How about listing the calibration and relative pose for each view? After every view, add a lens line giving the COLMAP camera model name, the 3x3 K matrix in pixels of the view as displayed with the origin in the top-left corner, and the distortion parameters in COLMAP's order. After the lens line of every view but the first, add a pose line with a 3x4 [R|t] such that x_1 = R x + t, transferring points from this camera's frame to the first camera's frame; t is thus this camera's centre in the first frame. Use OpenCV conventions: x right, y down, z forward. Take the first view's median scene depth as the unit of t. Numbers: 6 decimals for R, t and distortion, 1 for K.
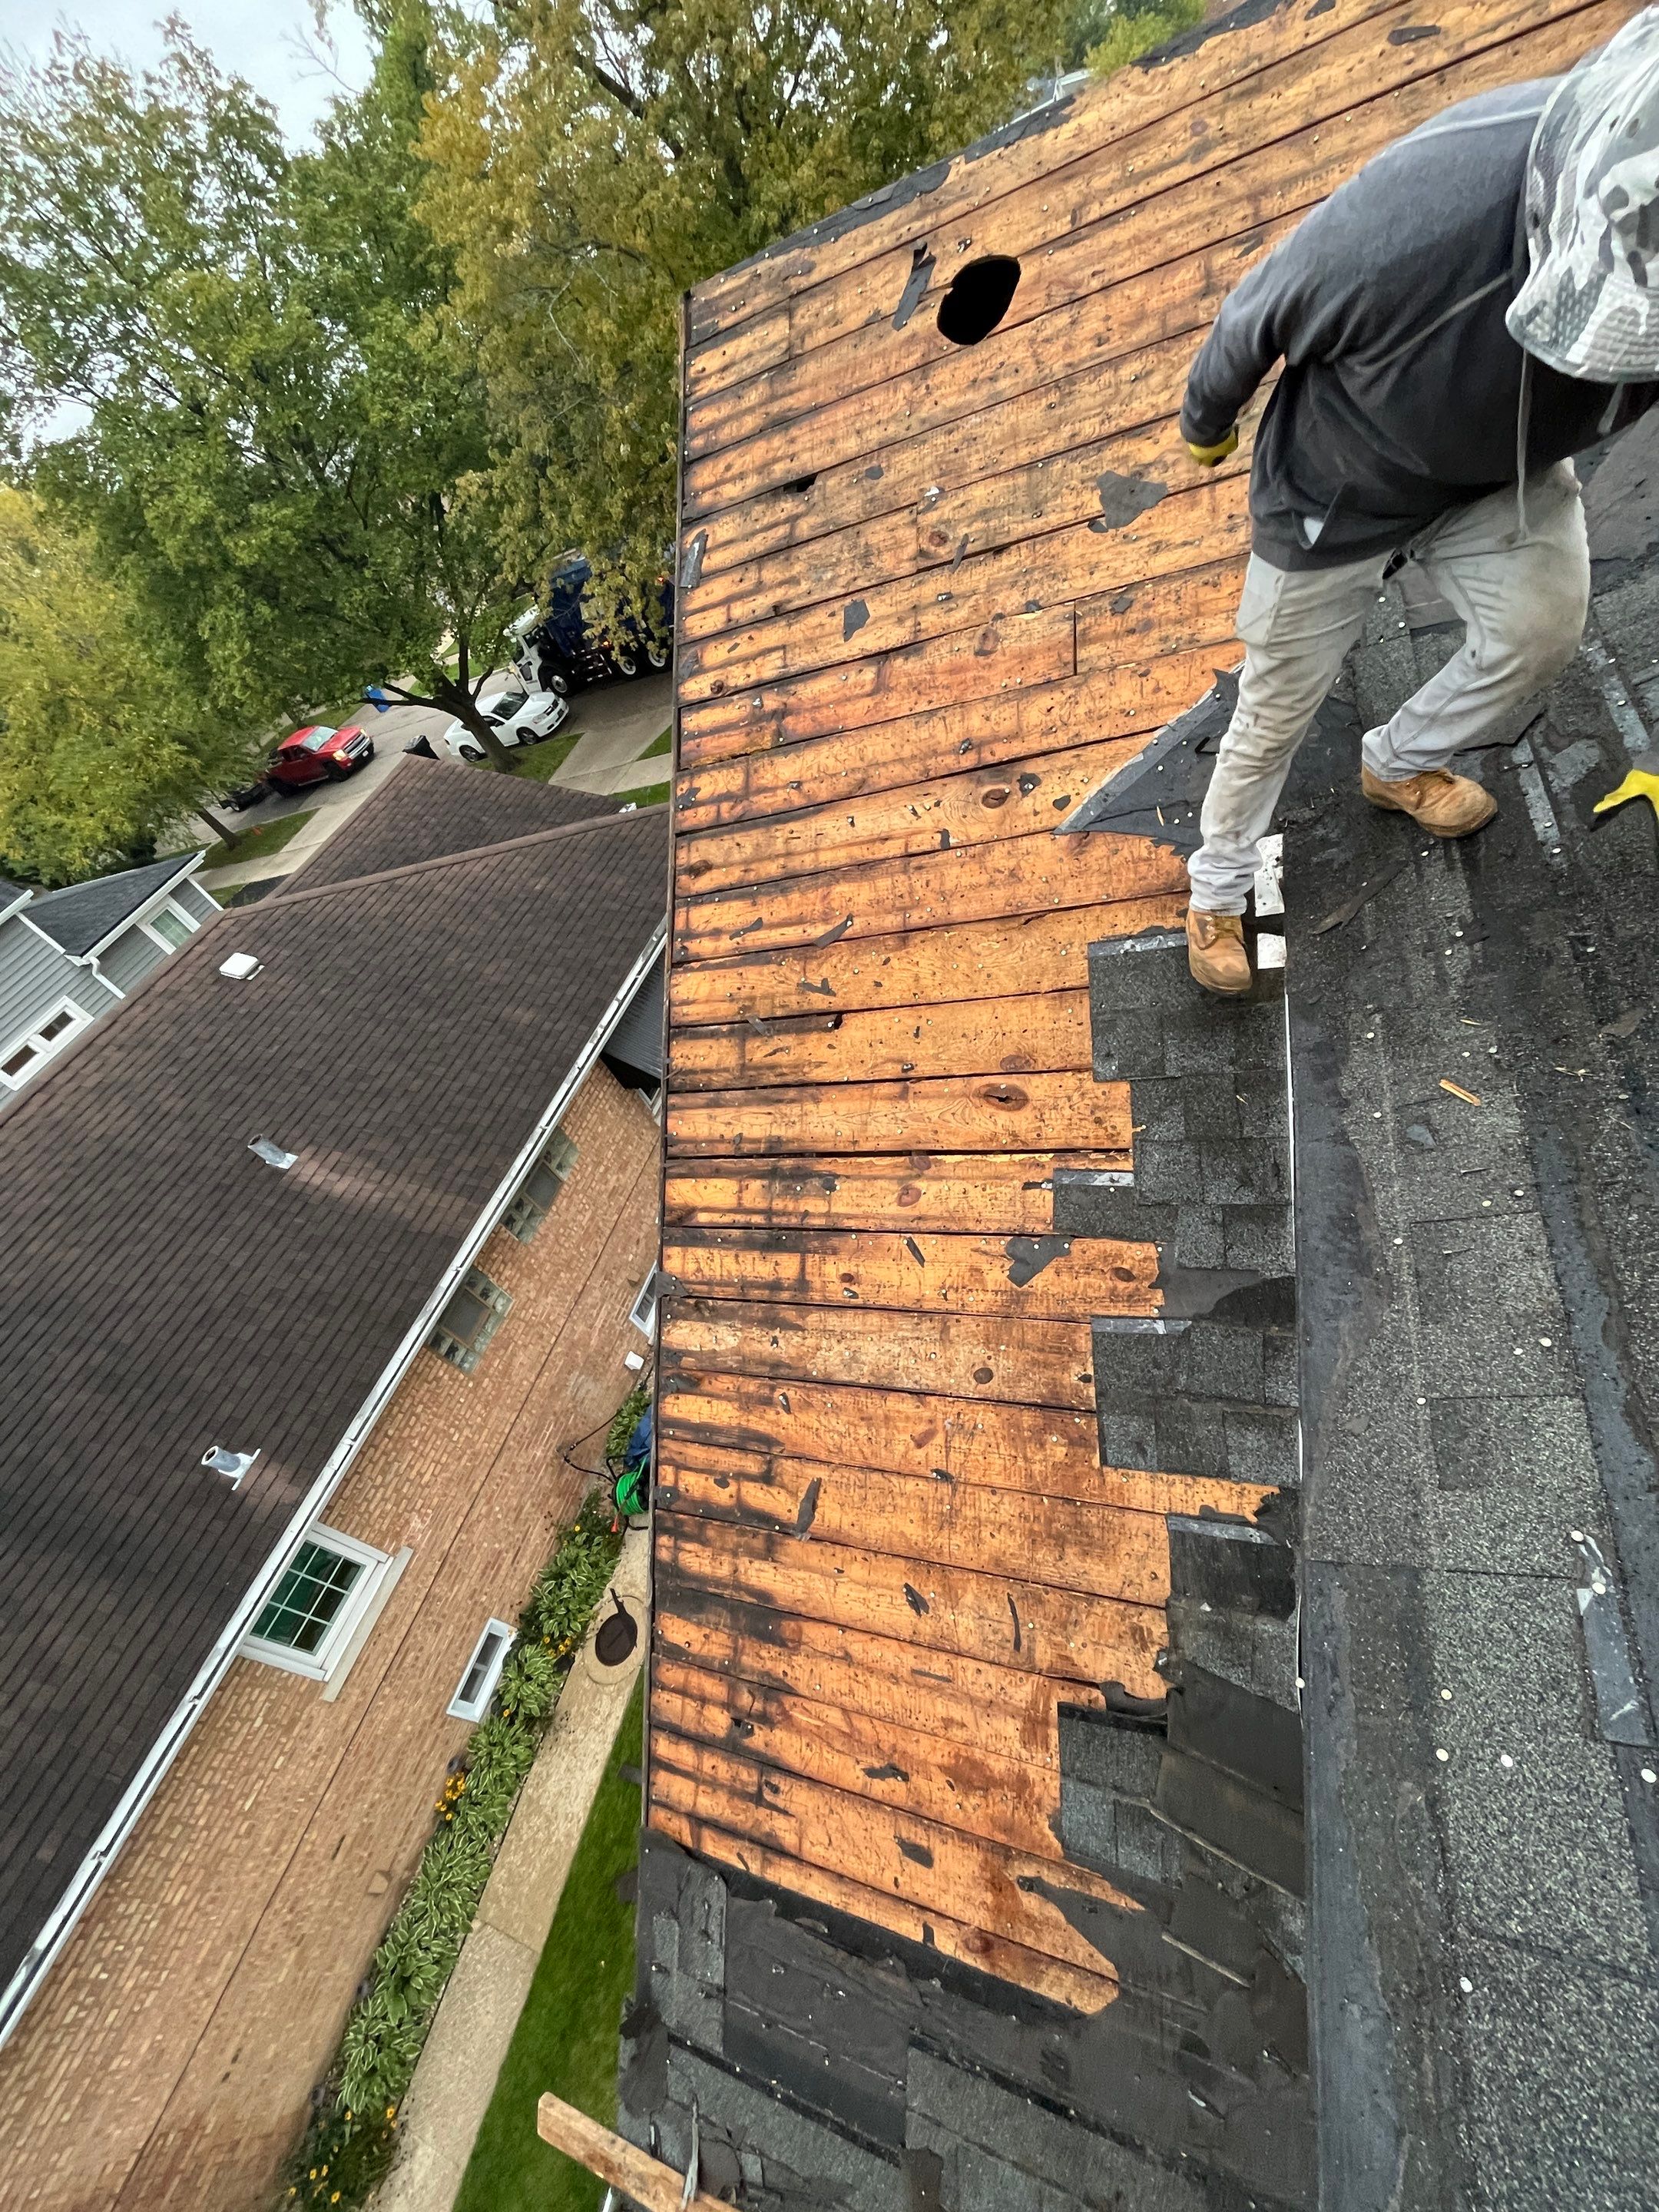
lens RADIAL K [[893.5, 0, 828.8], [0, 893.5, 1111.4], [0, 0, 1]] dist [-0.002627, -0.000705]
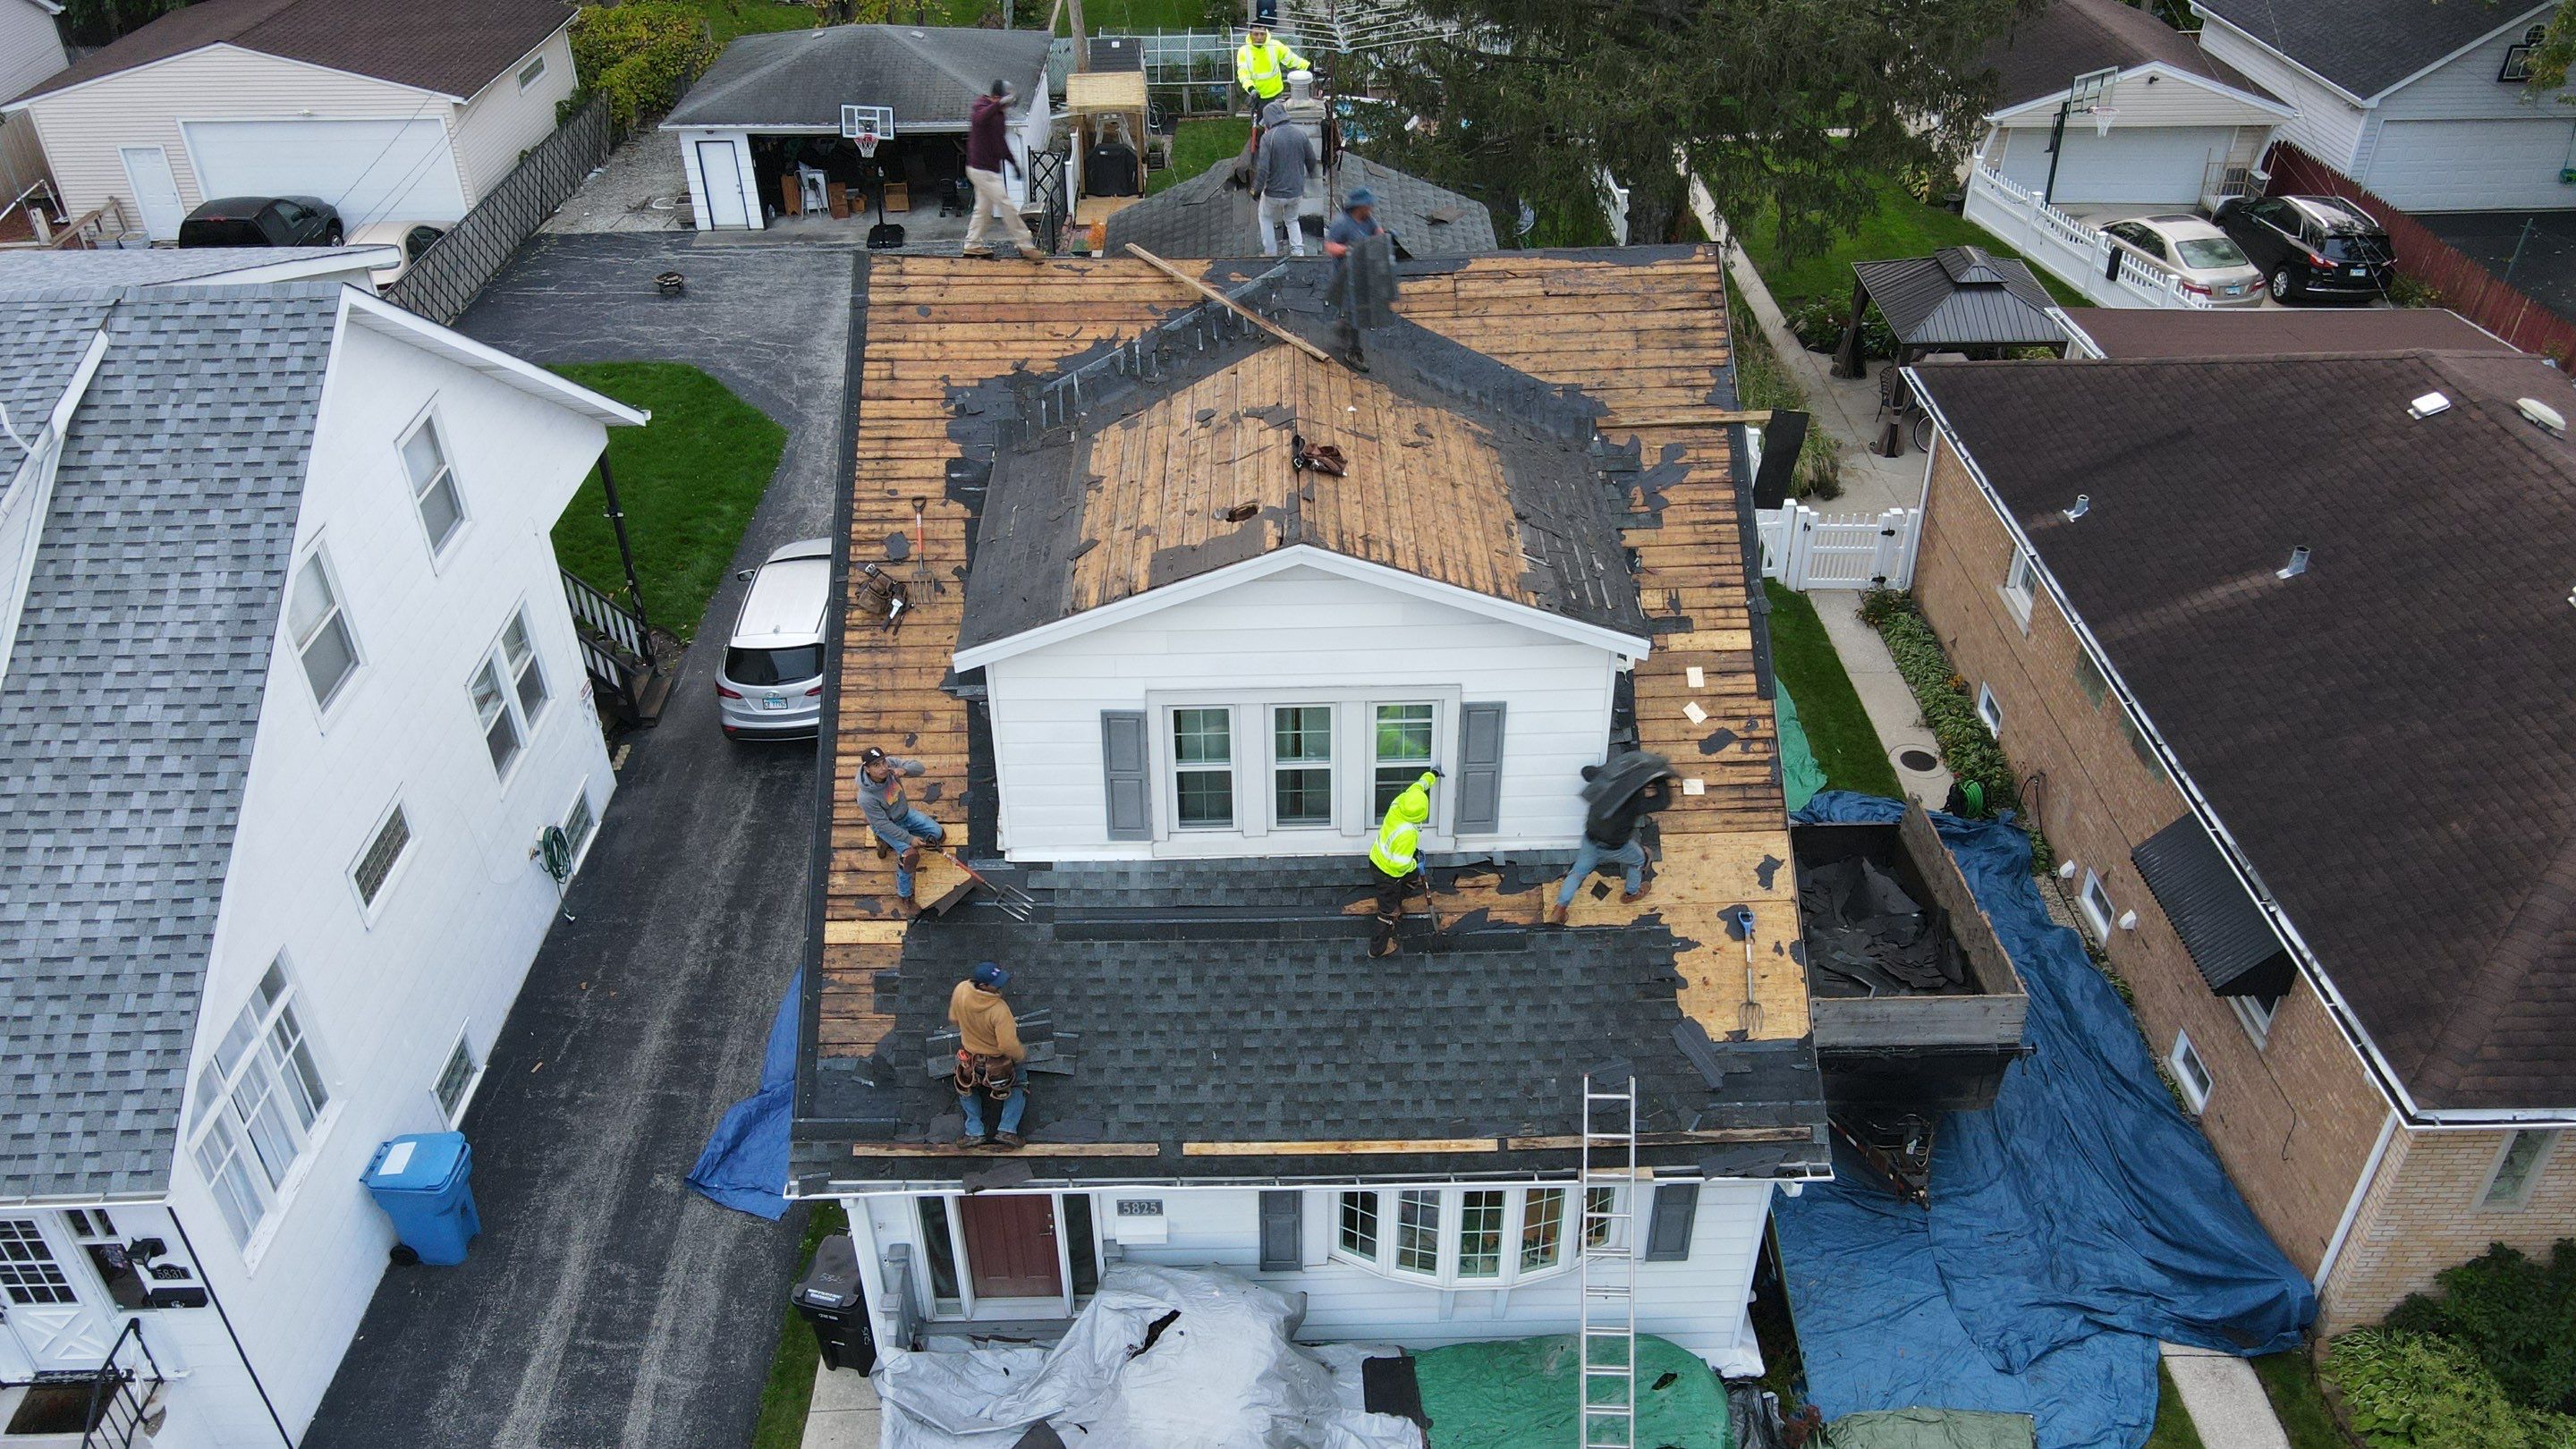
lens RADIAL K [[1903.2, 0, 1290.7], [0, 1903.2, 718.7], [0, 0, 1]] dist [0.005037, 0.020913]
pose [[-0.878877, 0.476077, -0.030438, 0.783895], [0.022834, 0.105713, 0.994134, -2.755772], [0.476502, 0.873026, -0.103780, 0.928742]]
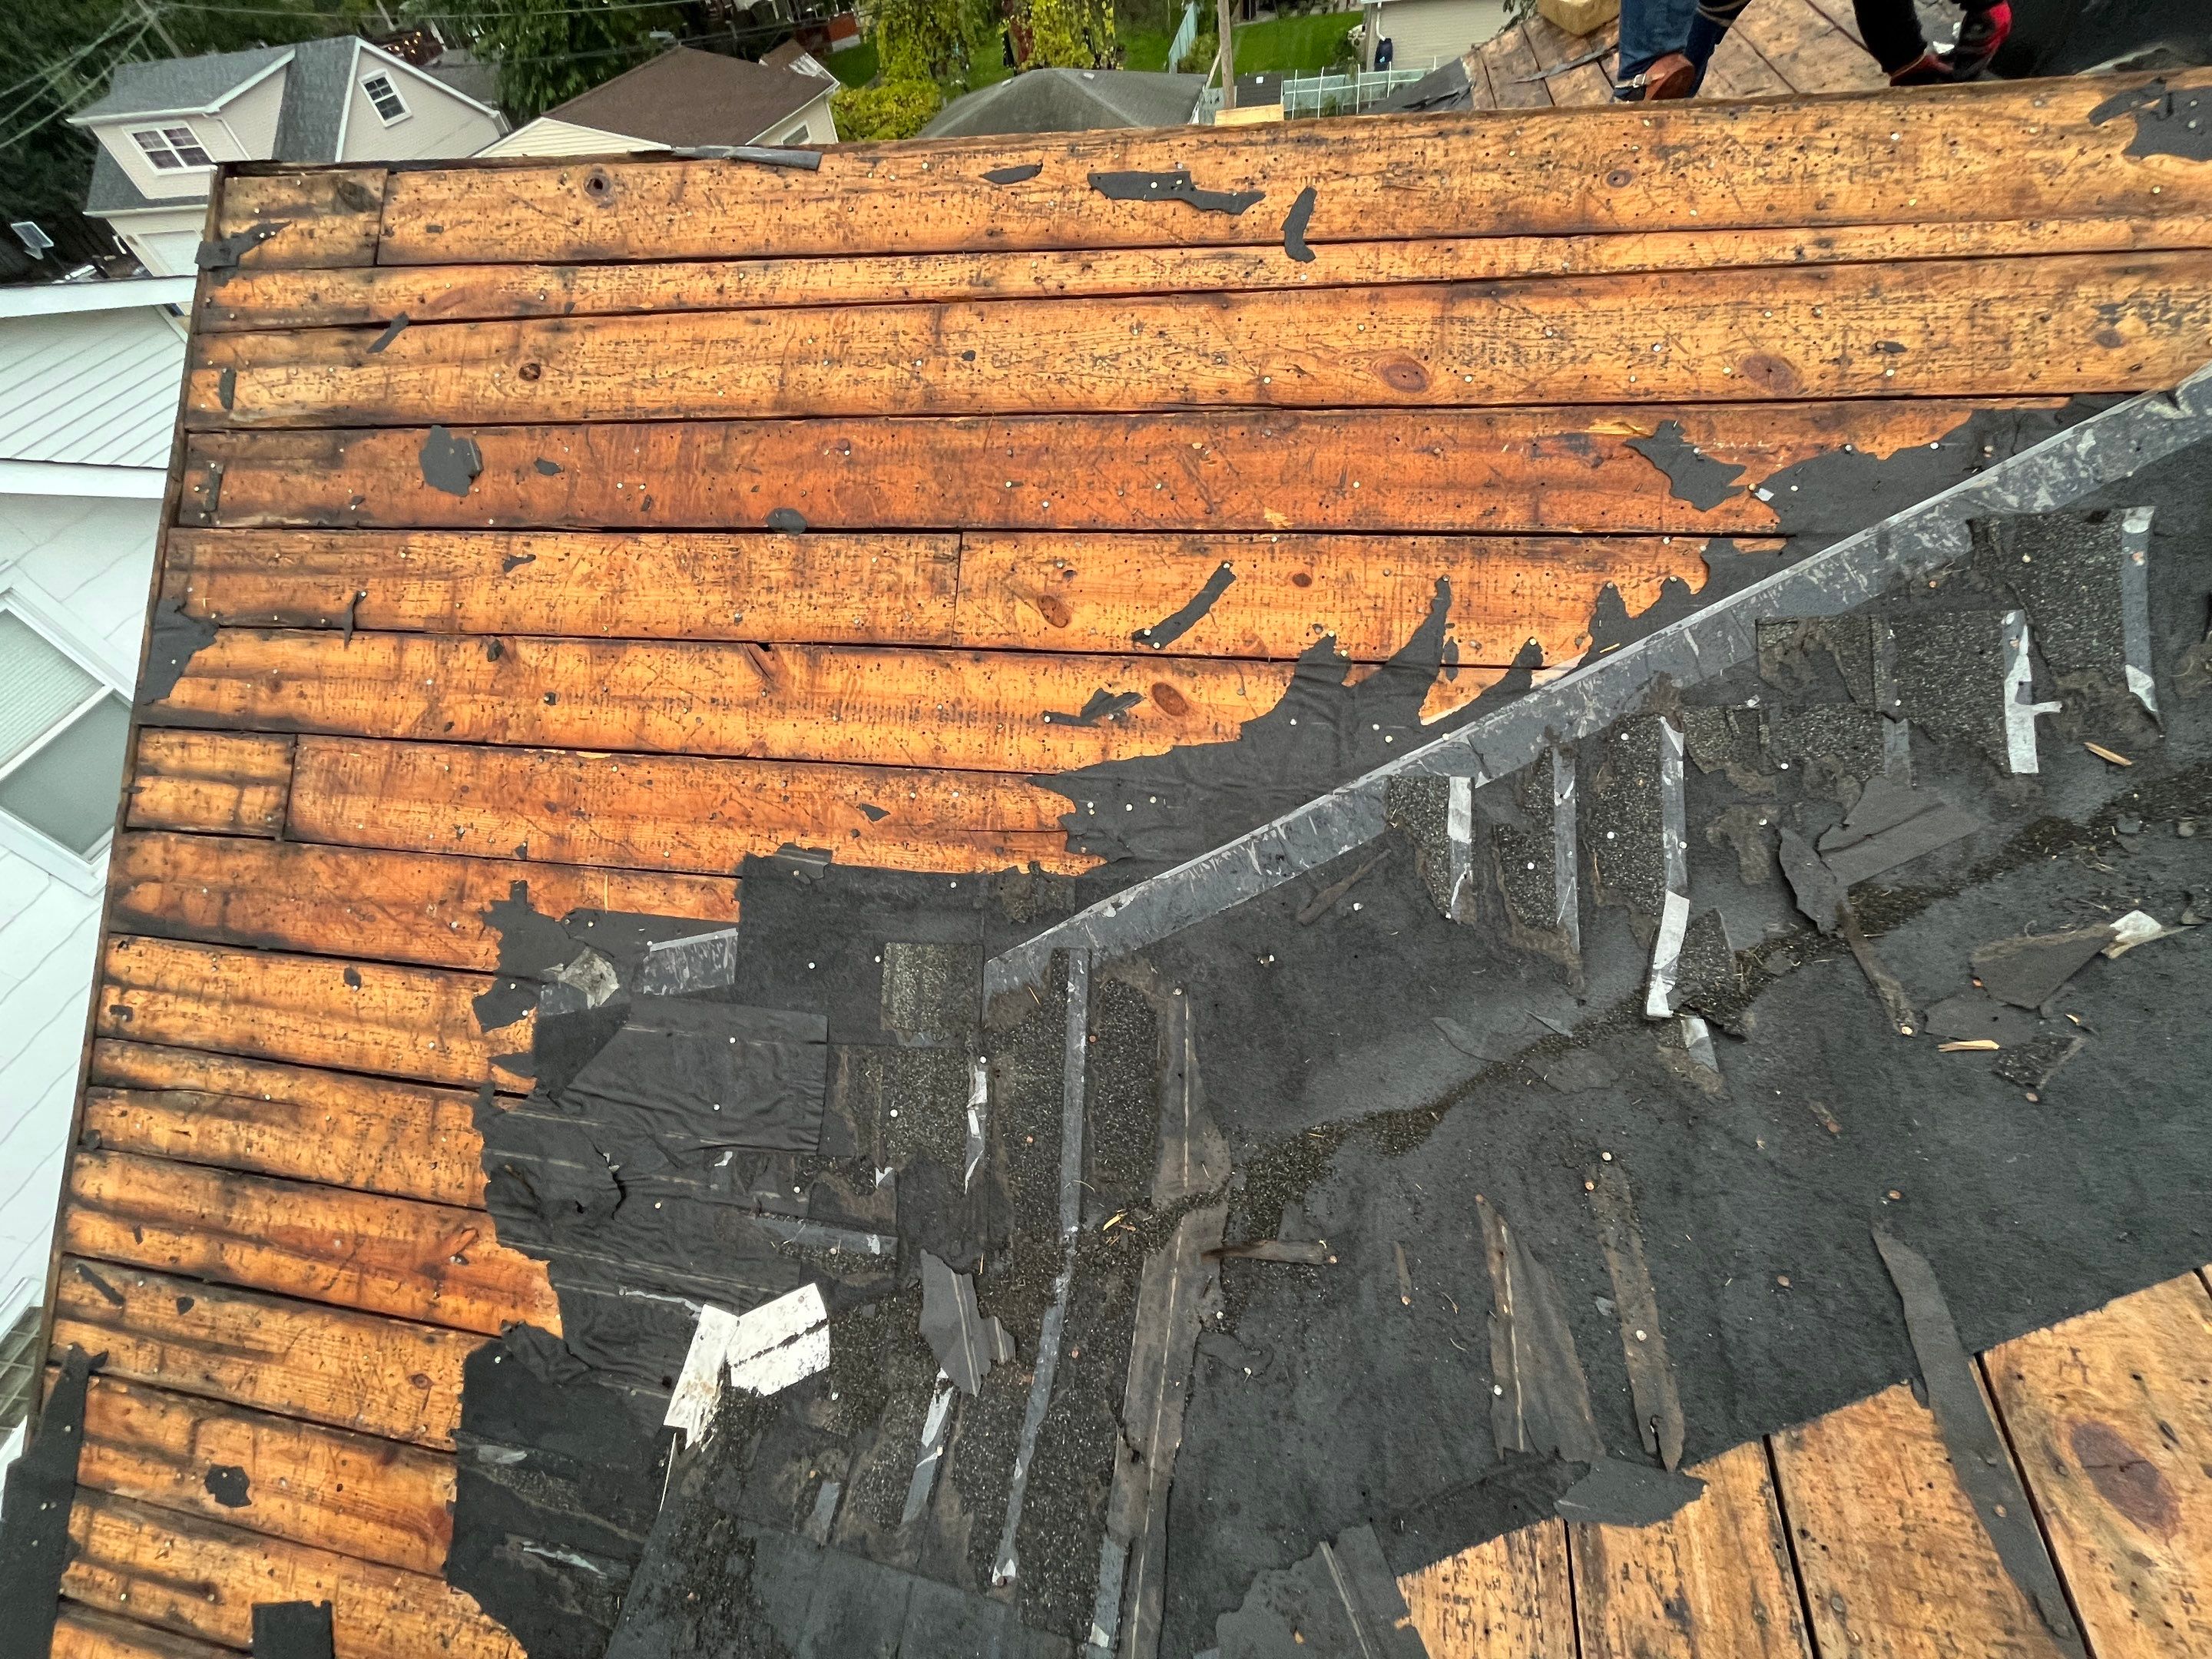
lens RADIAL K [[893.5, 0, 1102.5], [0, 893.5, 827.1], [0, 0, 1]] dist [-0.002627, -0.000705]
pose [[-0.878206, 0.385128, 0.283602, 0.696521], [0.230958, -0.177763, 0.956587, -0.617366], [0.418822, 0.905581, 0.067164, 0.144518]]
